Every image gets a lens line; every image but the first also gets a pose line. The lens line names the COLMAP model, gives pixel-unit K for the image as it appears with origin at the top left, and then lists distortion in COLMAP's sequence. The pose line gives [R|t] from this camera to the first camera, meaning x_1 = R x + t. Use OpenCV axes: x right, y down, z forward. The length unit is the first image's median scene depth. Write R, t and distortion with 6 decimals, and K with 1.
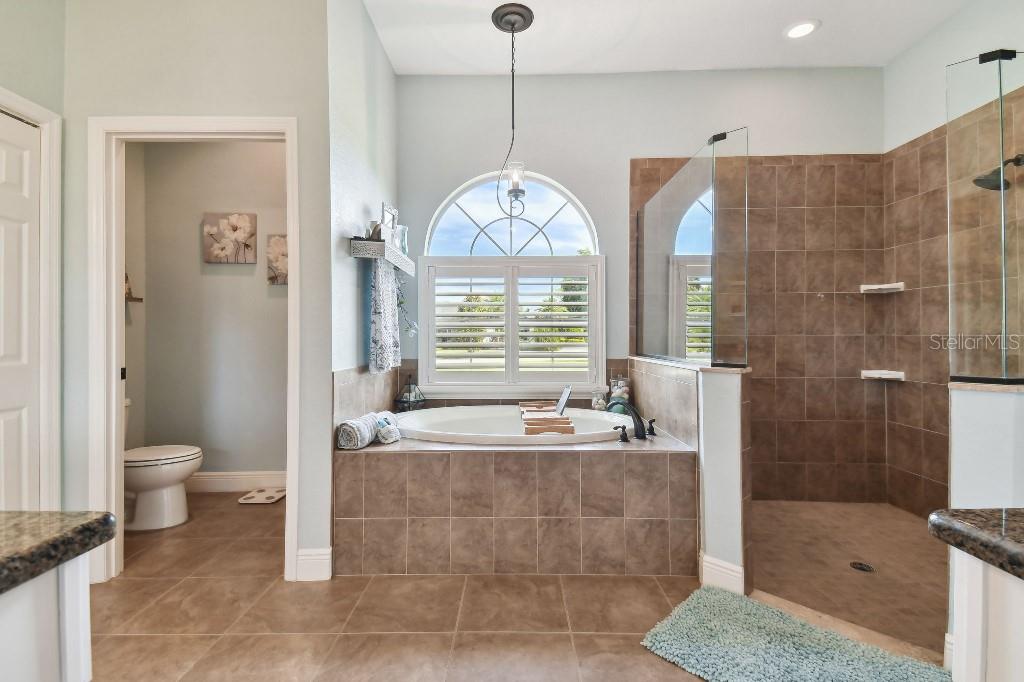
lens RADIAL K [[438.8, 0, 512.4], [0, 438.8, 331.5], [0, 0, 1]] dist [0.082907, -0.041680]
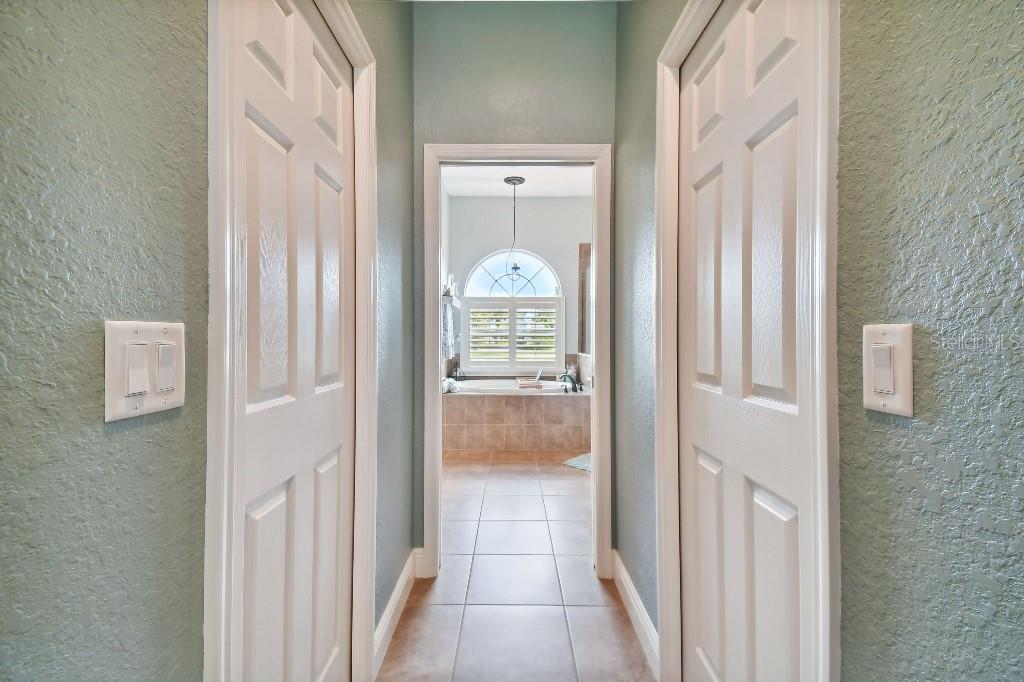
lens RADIAL K [[438.8, 0, 512.4], [0, 438.8, 331.5], [0, 0, 1]] dist [0.082907, -0.041680]
pose [[0.999977, 0.006476, 0.001884, -0.008654], [-0.006479, 0.999977, 0.001759, -0.044262], [-0.001872, -0.001772, 0.999997, -1.104088]]
